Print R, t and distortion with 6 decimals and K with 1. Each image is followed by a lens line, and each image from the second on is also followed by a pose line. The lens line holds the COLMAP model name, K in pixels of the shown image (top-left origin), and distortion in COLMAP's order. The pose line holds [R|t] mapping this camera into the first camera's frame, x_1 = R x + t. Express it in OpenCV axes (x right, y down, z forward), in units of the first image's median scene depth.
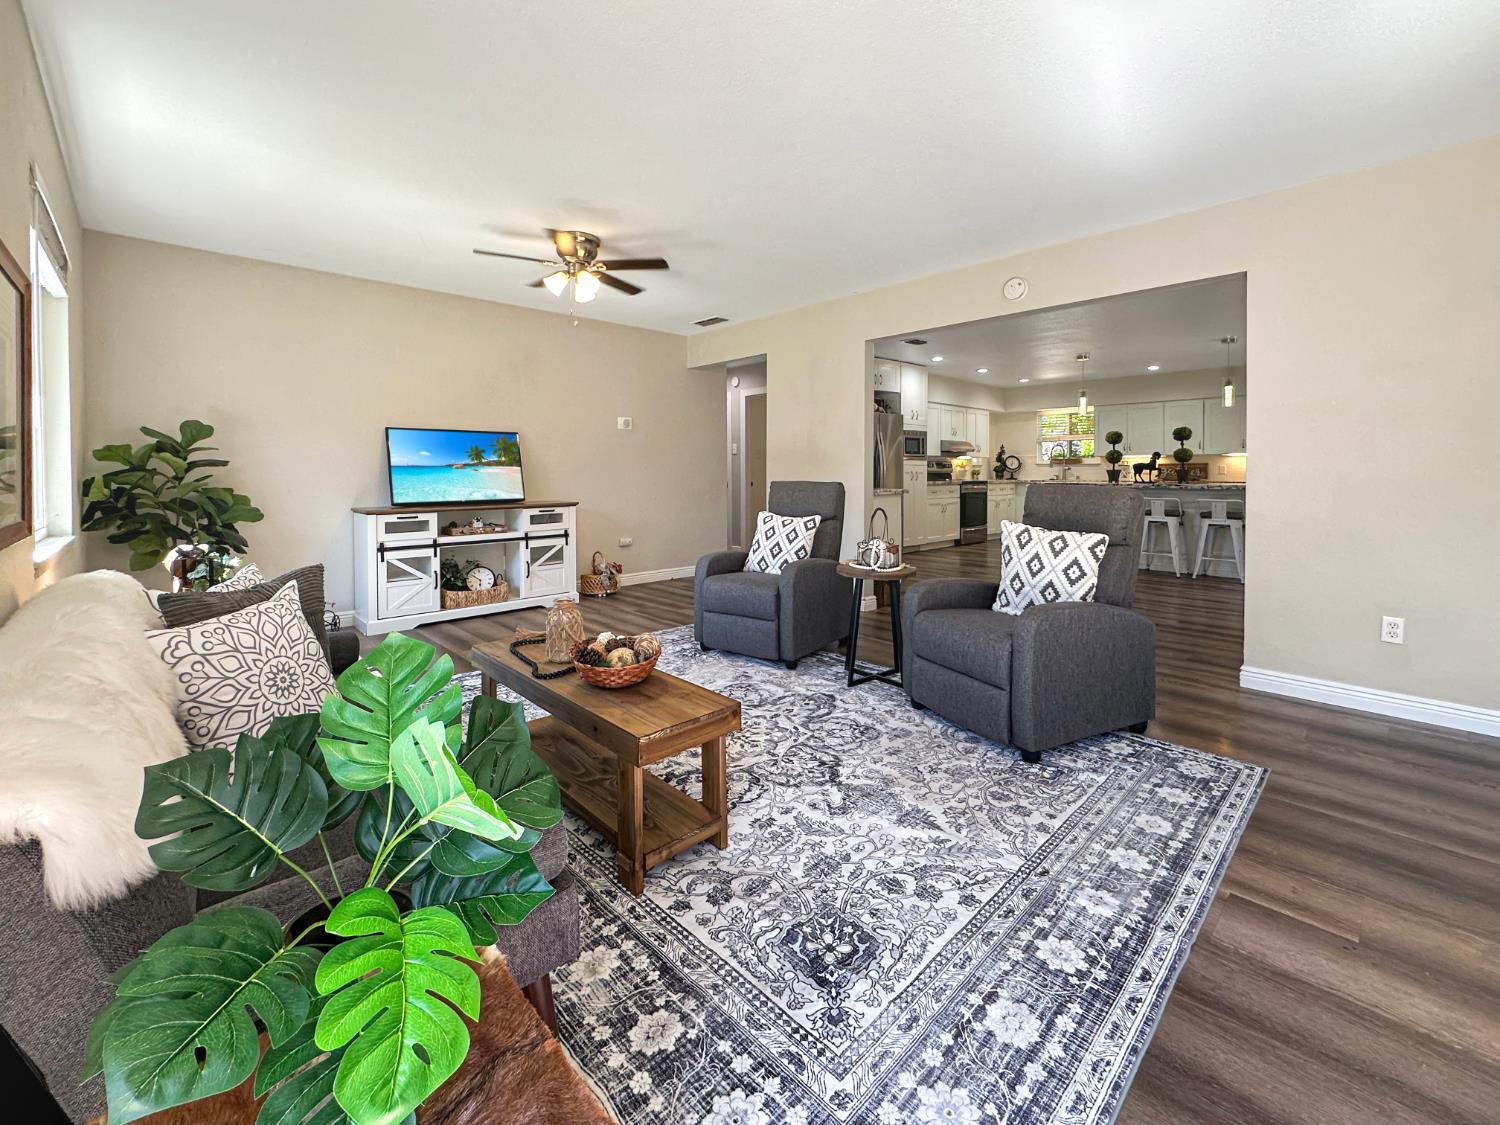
lens RADIAL K [[633.4, 0, 741.8], [0, 633.4, 478.6], [0, 0, 1]] dist [0.001924, -0.000645]
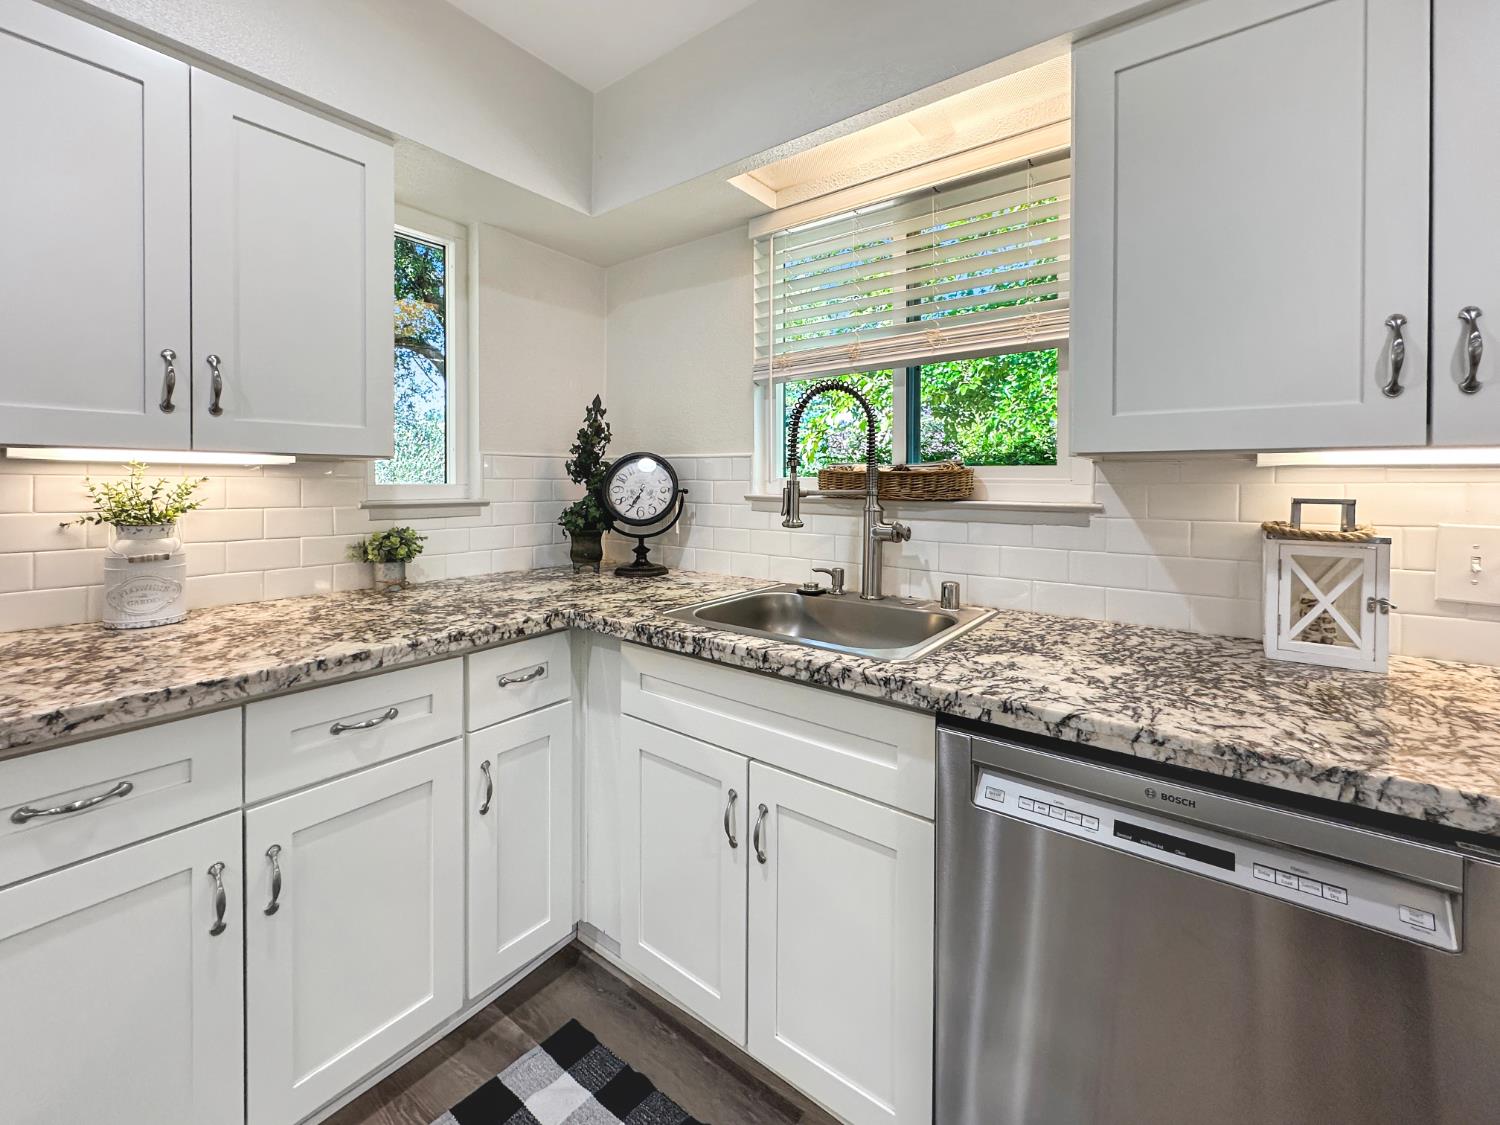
lens RADIAL K [[633.4, 0, 746.2], [0, 633.4, 484.4], [0, 0, 1]] dist [0.001924, -0.000645]
pose [[0.985985, 0.008377, 0.166623, 0.484565], [-0.007703, 0.999959, -0.004694, -0.028971], [-0.166655, 0.003345, 0.986010, 0.909895]]
